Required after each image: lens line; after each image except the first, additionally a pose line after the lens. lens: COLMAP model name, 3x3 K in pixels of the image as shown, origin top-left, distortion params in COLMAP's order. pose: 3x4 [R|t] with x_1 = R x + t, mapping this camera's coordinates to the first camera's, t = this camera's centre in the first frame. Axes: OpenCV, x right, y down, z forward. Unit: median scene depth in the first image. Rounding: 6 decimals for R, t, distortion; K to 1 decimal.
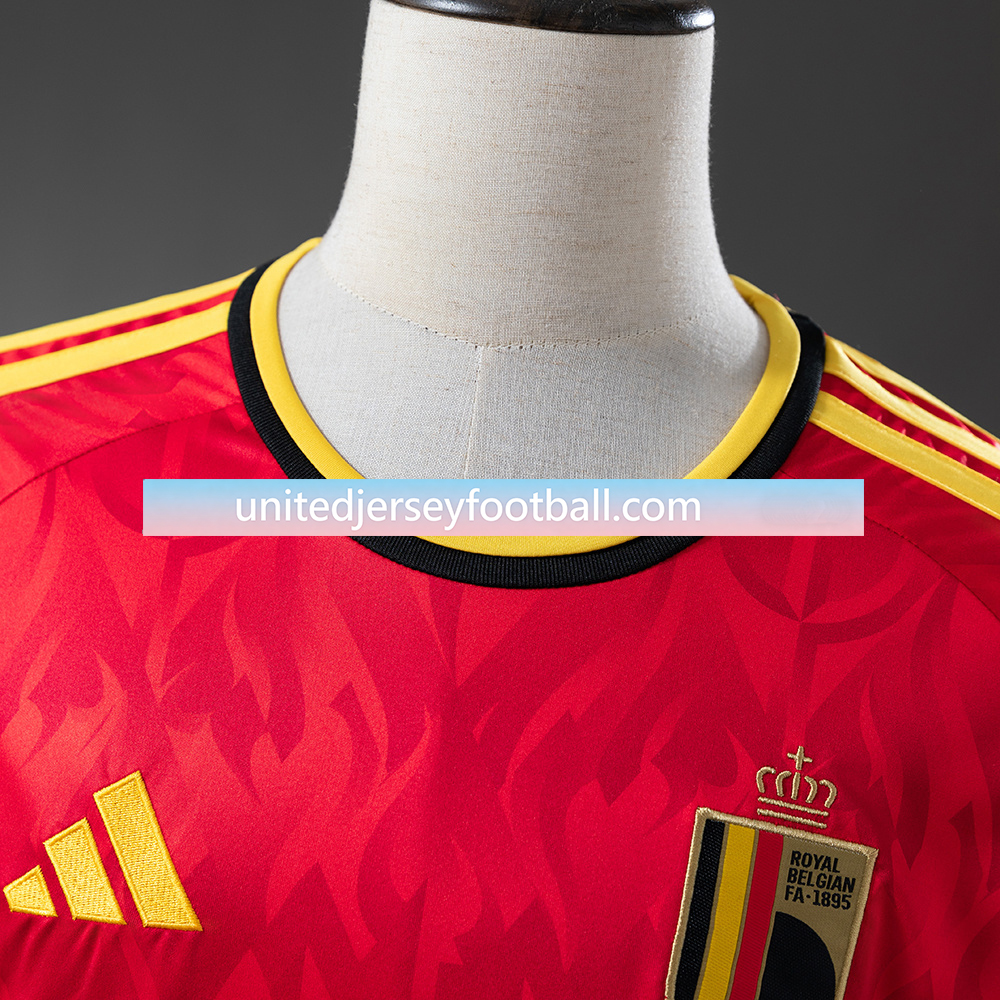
lens RADIAL K [[2423.1, 0, 499.7], [0, 2423.1, 499.3], [0, 0, 1]] dist [0.076873, 0.000000]
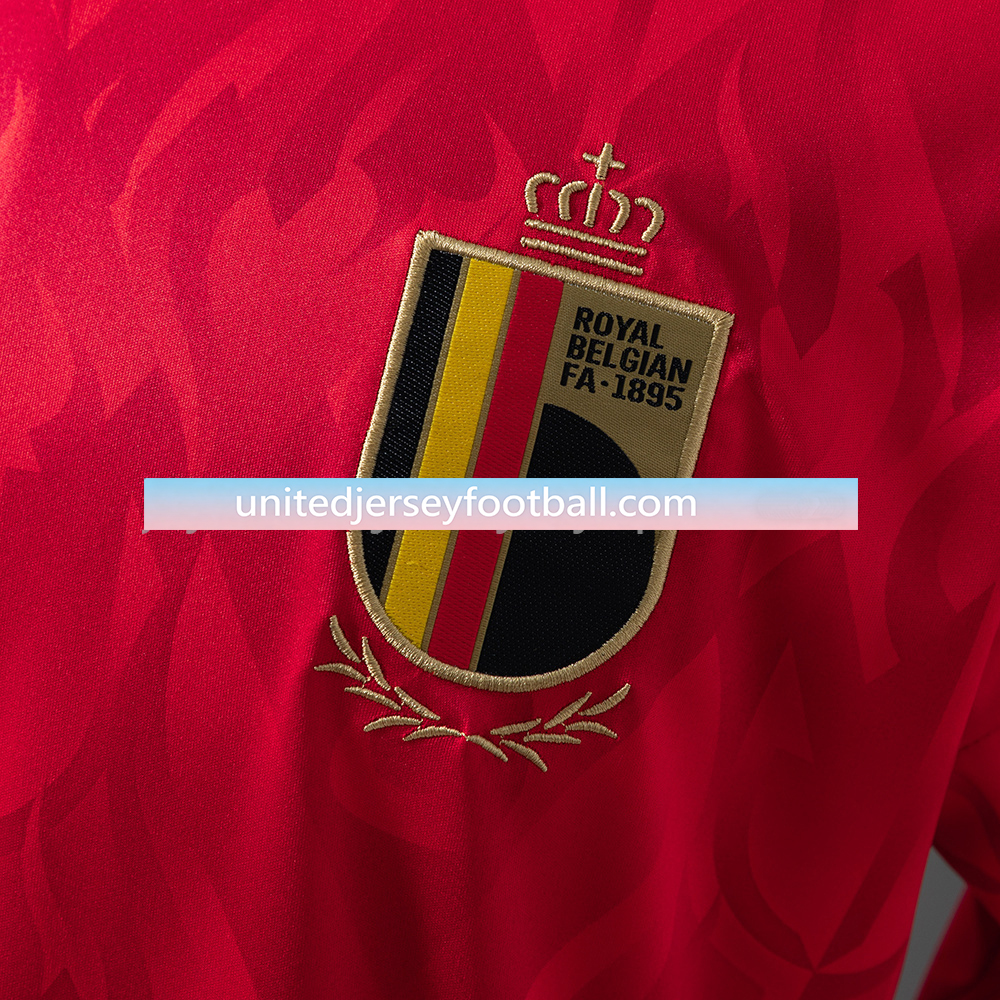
lens RADIAL K [[2423.1, 0, 500.7], [0, 2423.1, 499.2], [0, 0, 1]] dist [0.076873, 0.000000]
pose [[0.967344, 0.017076, -0.252892, 0.254970], [-0.015105, 0.999839, 0.009733, 0.186494], [0.253017, -0.005595, 0.967446, 0.408094]]
